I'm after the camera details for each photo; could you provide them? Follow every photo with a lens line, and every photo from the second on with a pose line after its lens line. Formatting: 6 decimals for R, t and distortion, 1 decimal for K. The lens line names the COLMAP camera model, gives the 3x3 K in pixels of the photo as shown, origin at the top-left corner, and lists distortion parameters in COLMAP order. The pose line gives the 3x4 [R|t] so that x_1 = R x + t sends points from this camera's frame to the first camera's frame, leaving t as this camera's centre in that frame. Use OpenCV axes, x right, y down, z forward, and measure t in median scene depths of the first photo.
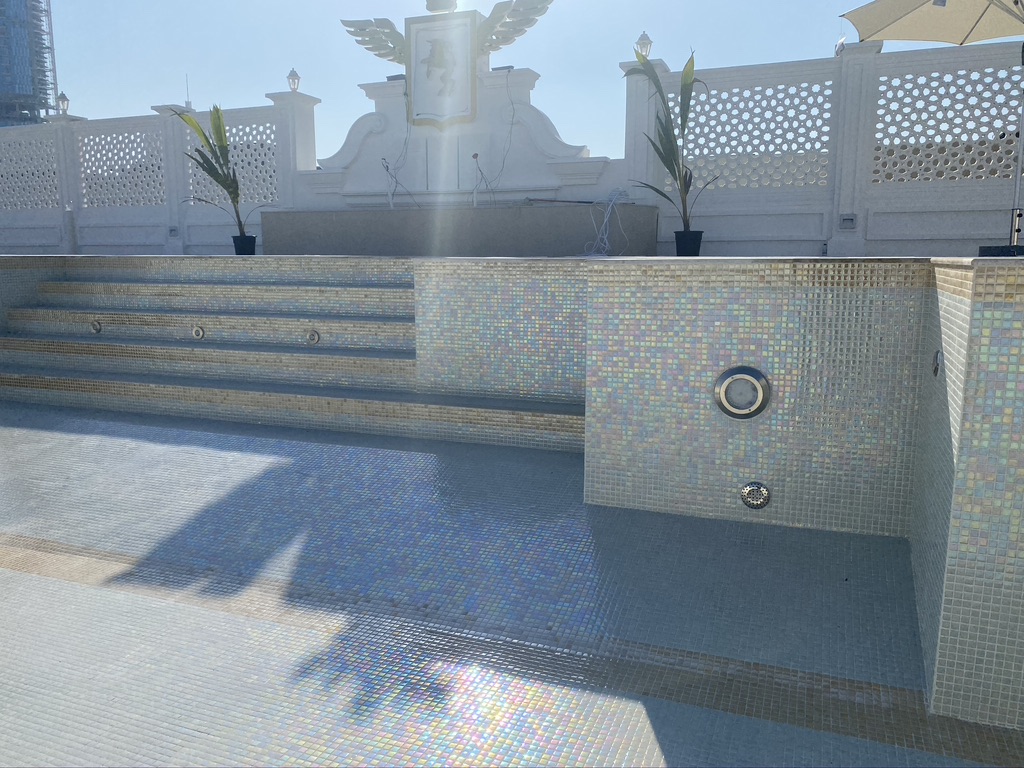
lens RADIAL K [[795.0, 0, 504.4], [0, 795.0, 389.9], [0, 0, 1]] dist [0.053995, -0.077716]
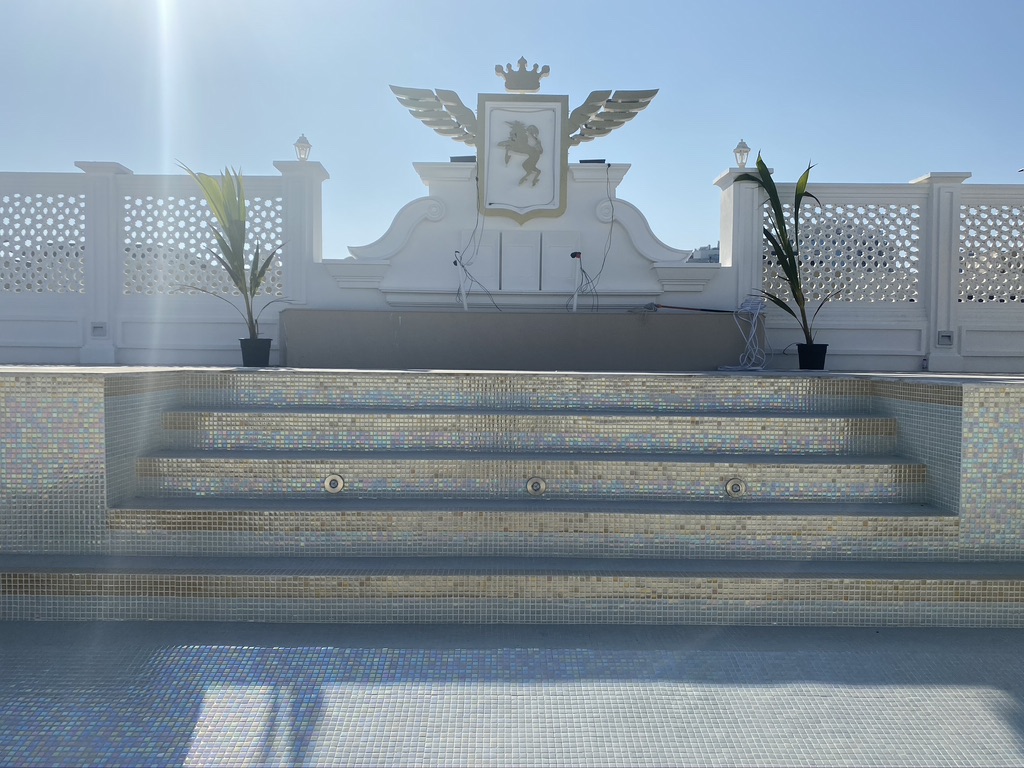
lens RADIAL K [[795.0, 0, 504.4], [0, 795.0, 389.9], [0, 0, 1]] dist [0.053995, -0.077716]
pose [[0.922626, -0.005442, 0.385658, -0.474569], [0.053656, 0.991989, -0.114365, -0.055054], [-0.381946, 0.126209, 0.915526, 0.271711]]
